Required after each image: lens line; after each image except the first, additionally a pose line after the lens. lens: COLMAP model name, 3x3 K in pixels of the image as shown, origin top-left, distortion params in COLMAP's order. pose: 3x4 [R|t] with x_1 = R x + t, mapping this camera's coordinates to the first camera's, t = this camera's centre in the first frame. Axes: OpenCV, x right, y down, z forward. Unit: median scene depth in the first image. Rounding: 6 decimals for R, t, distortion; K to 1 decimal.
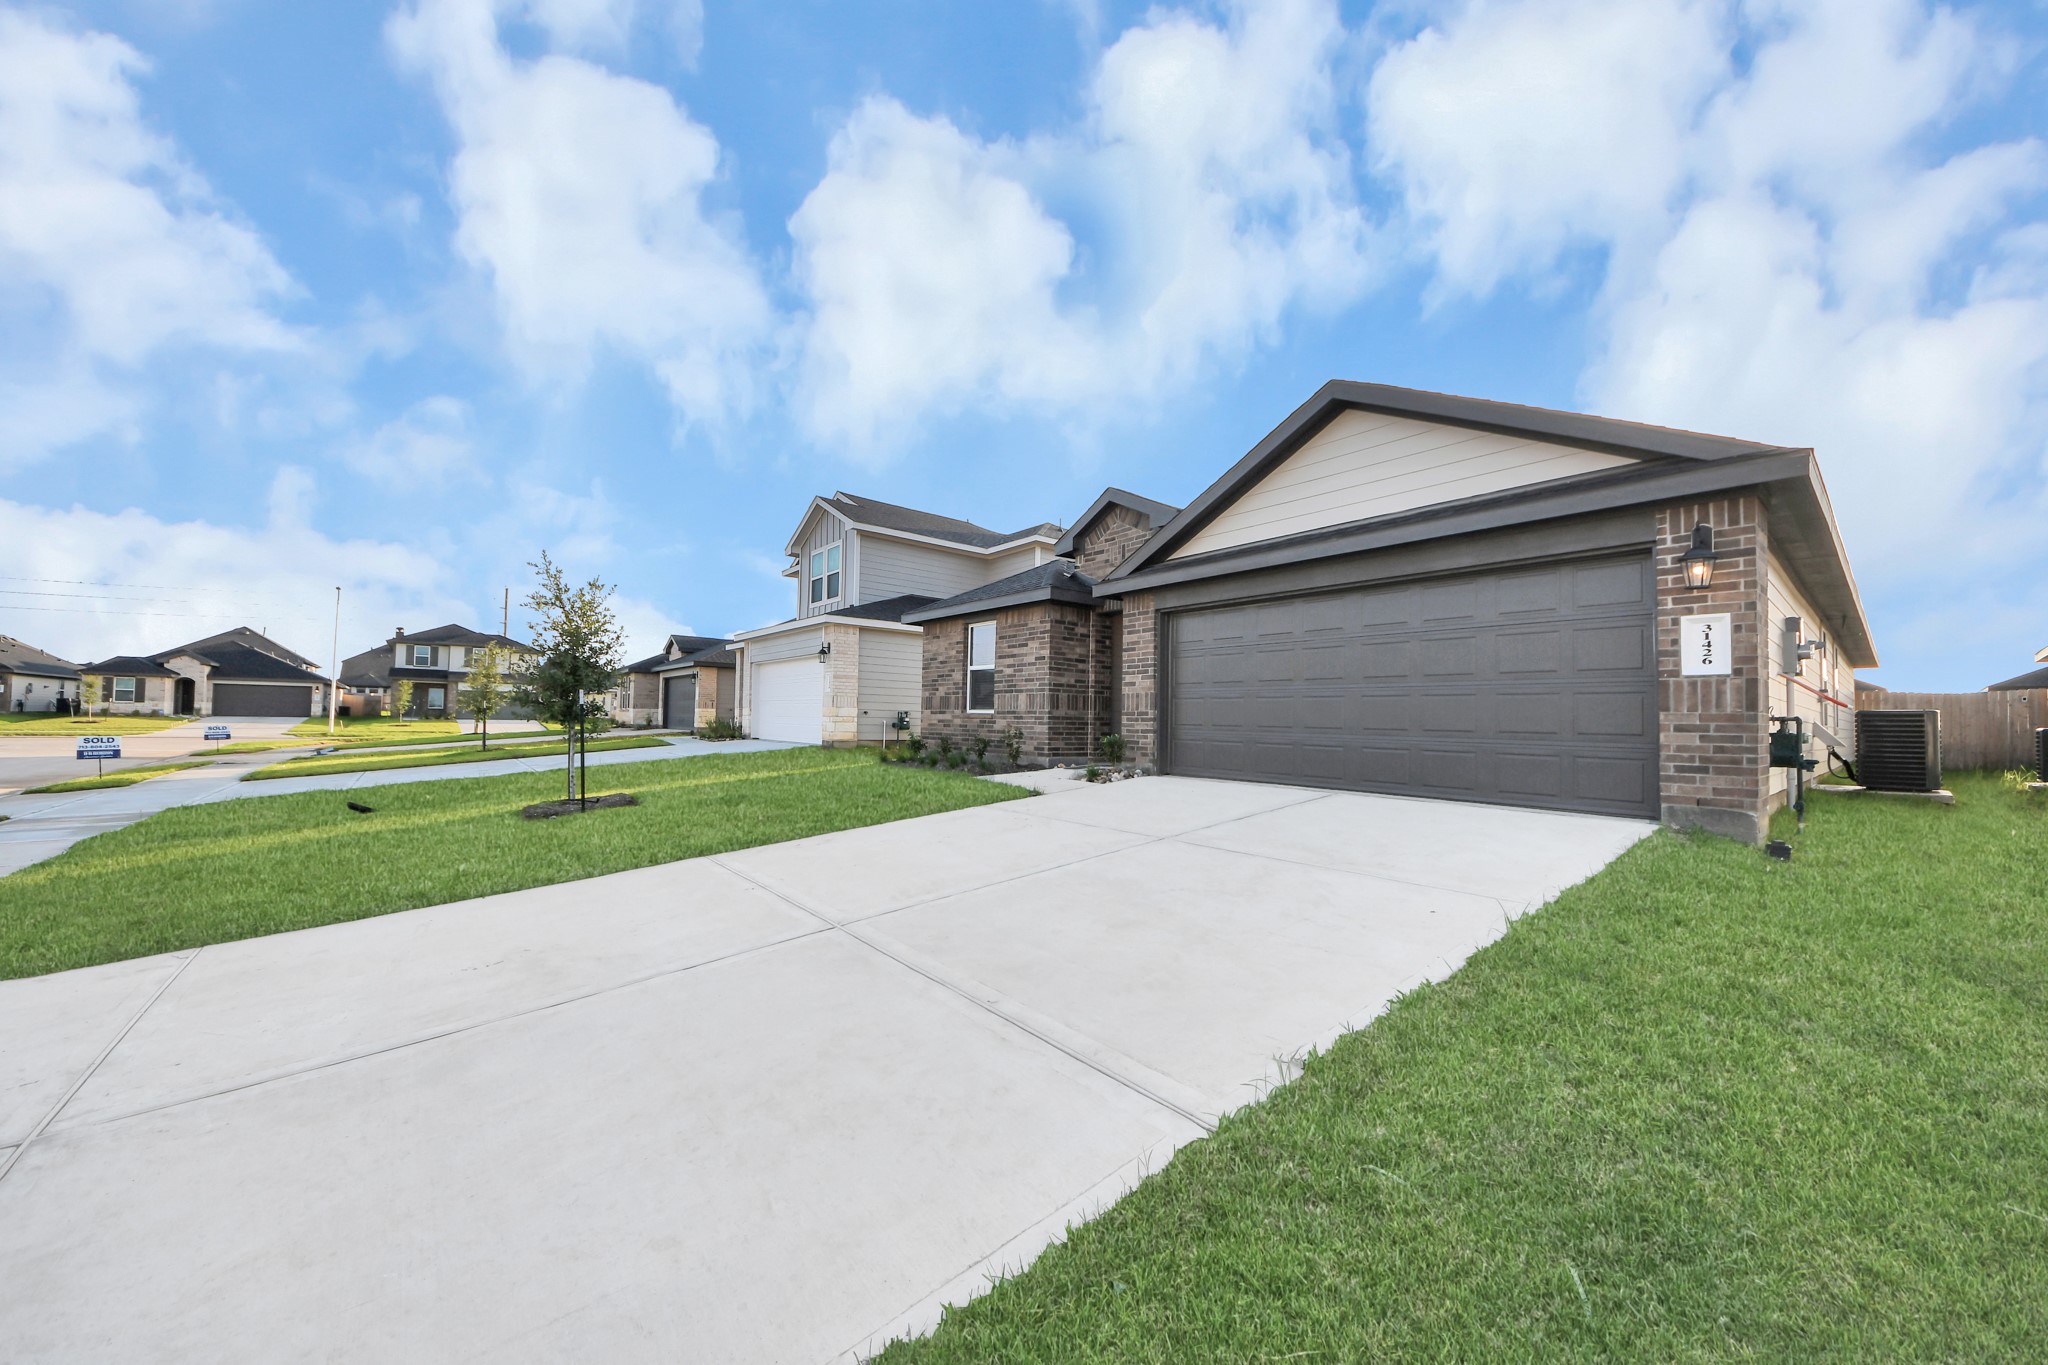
lens RADIAL K [[749.1, 0, 1013.6], [0, 749.1, 687.1], [0, 0, 1]] dist [0.019182, -0.014938]
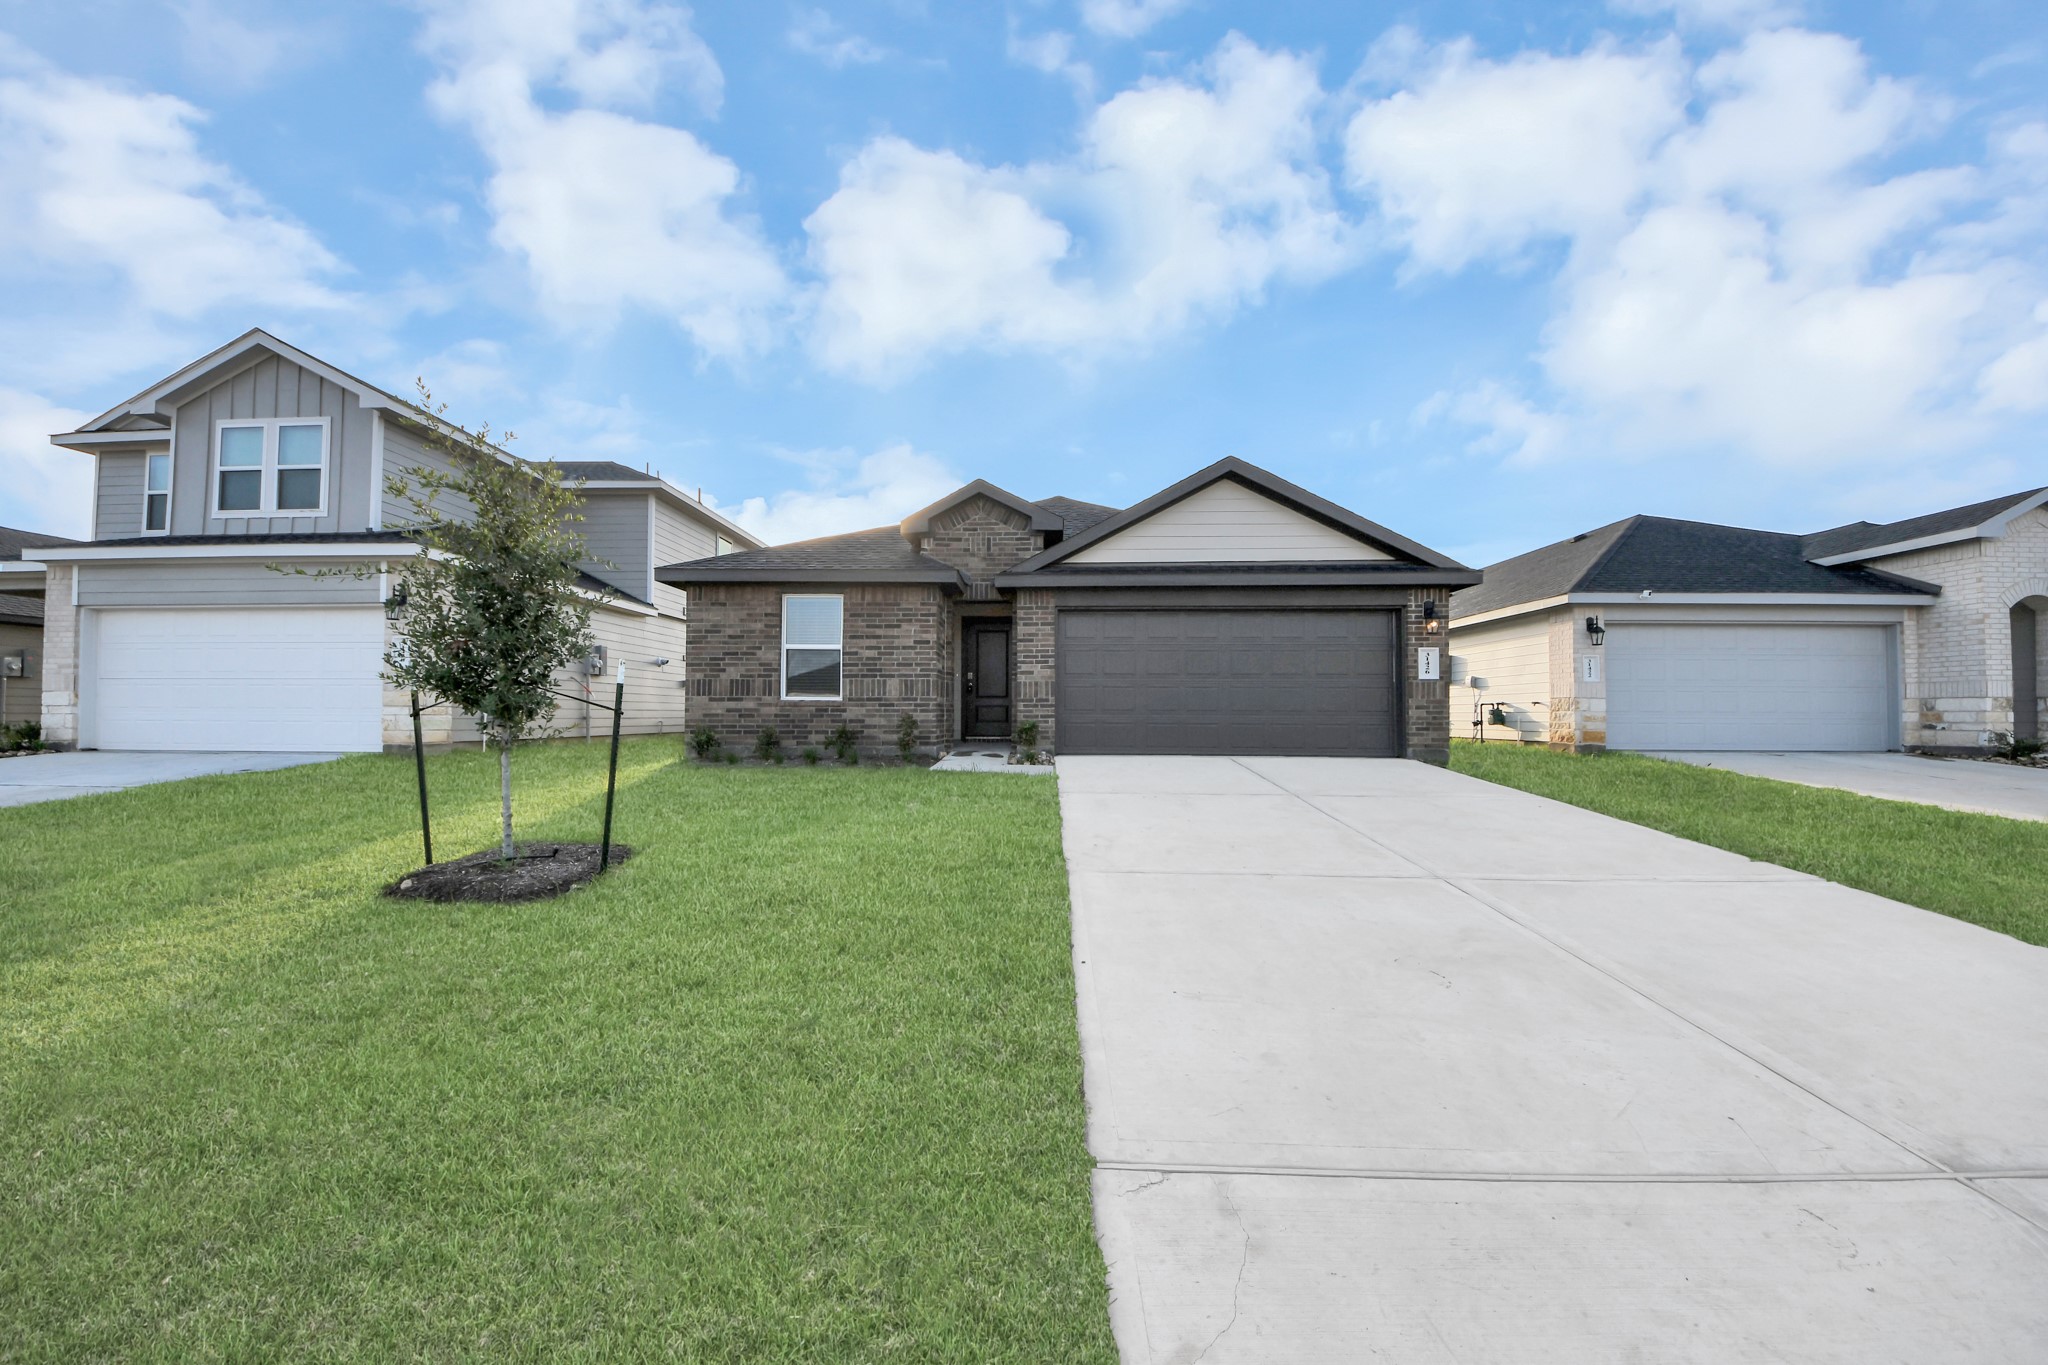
lens RADIAL K [[746.2, 0, 1050.2], [0, 746.2, 684.8], [0, 0, 1]] dist [0.018552, 0.000006]
pose [[0.633204, 0.014192, 0.773854, -0.661057], [-0.025479, 0.999672, 0.002515, 0.010042], [-0.773565, -0.021310, 0.633358, 0.304698]]
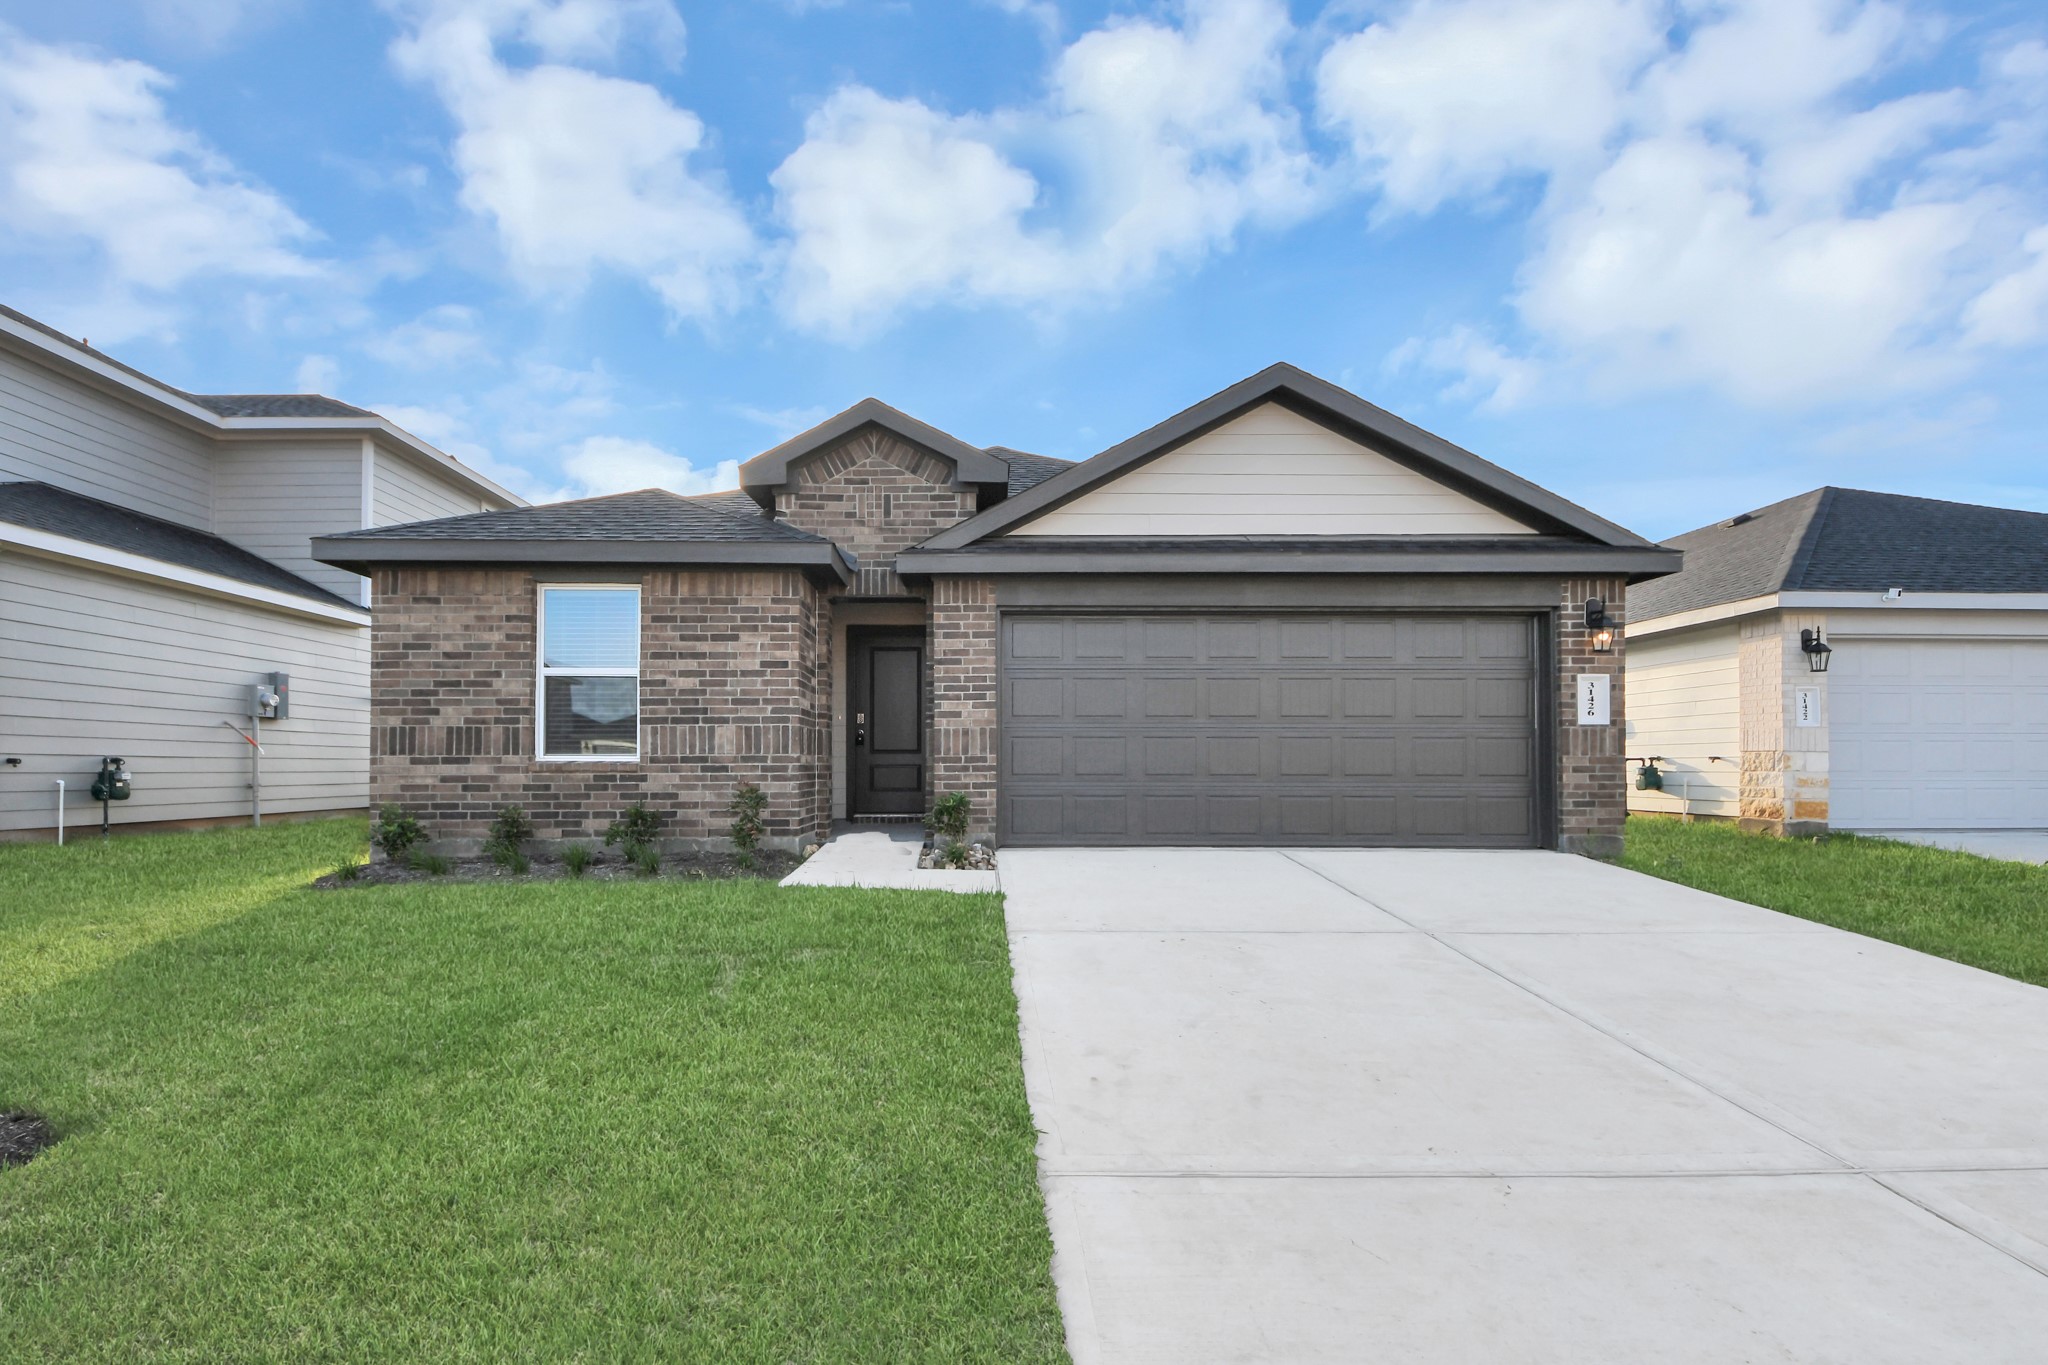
lens RADIAL K [[968.1, 0, 1023.5], [0, 968.1, 738.6], [0, 0, 1]] dist [0.017542, -0.012348]
pose [[0.601359, 0.003641, 0.798971, -0.488991], [-0.023783, 0.999628, 0.013346, 0.004131], [-0.798625, -0.027028, 0.601222, 0.450528]]
